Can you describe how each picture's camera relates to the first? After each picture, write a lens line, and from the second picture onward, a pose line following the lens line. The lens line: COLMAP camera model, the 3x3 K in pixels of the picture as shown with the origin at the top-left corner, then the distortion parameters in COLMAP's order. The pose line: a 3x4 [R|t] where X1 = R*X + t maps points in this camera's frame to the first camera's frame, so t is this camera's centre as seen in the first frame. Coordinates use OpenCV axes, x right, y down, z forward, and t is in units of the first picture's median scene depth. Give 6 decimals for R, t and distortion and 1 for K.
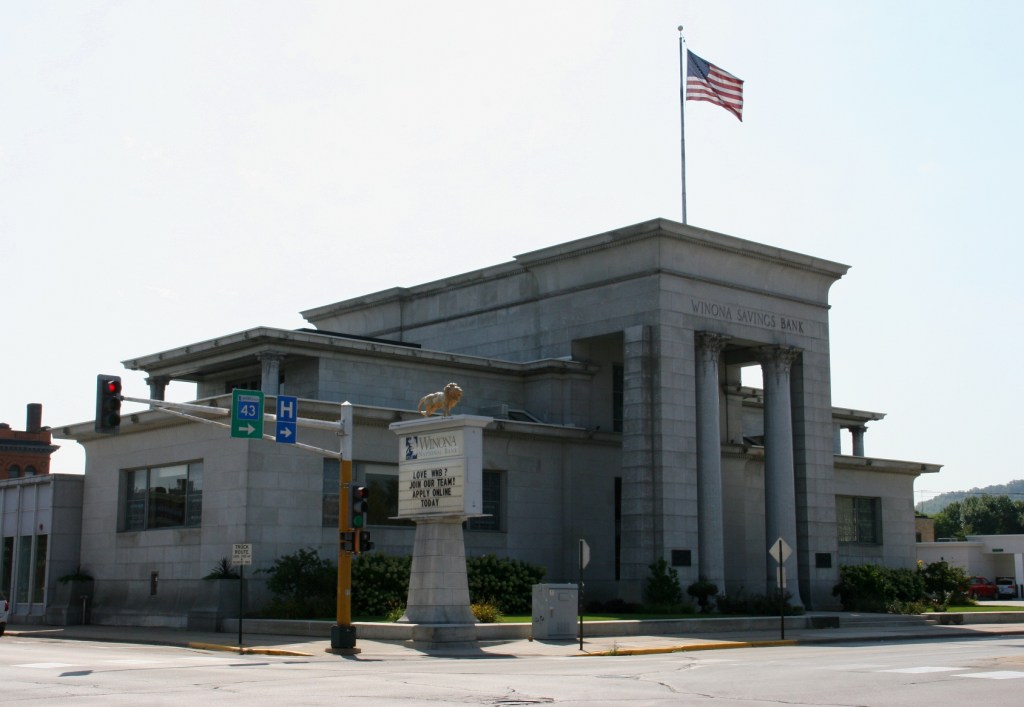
lens RADIAL K [[1403.0, 0, 512.0], [0, 1403.0, 353.5], [0, 0, 1]] dist [-0.005490, -0.007490]
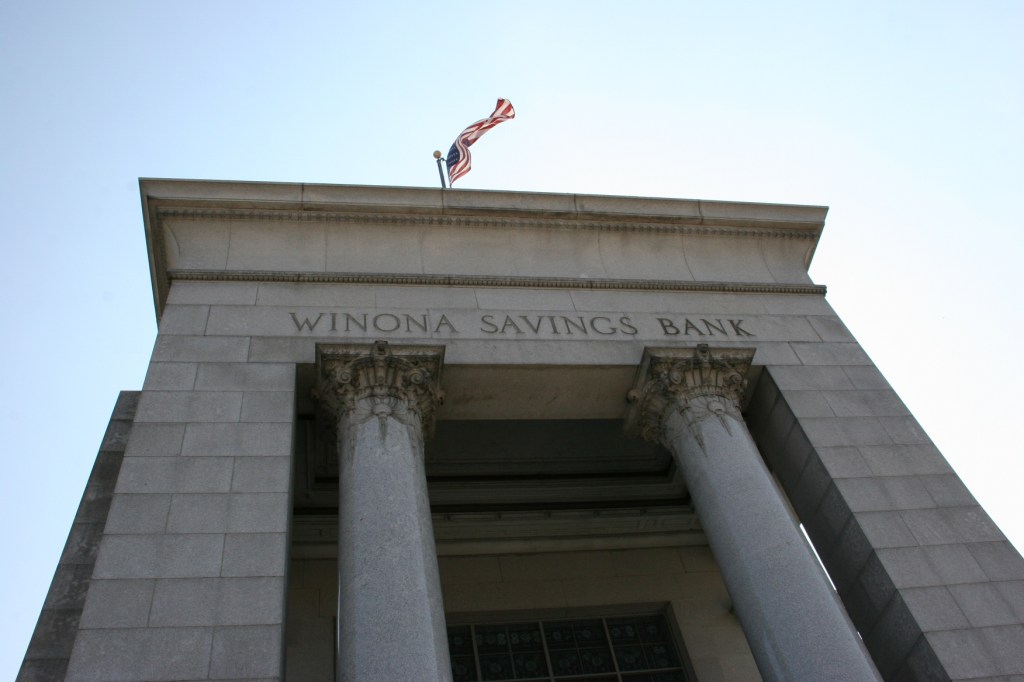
lens RADIAL K [[864.7, 0, 486.6], [0, 864.7, 343.0], [0, 0, 1]] dist [-0.159544, 0.141252]
pose [[0.806896, -0.525768, -0.269234, 0.214394], [0.219369, 0.689920, -0.689846, 0.129940], [0.548449, 0.497572, 0.672031, 0.824072]]
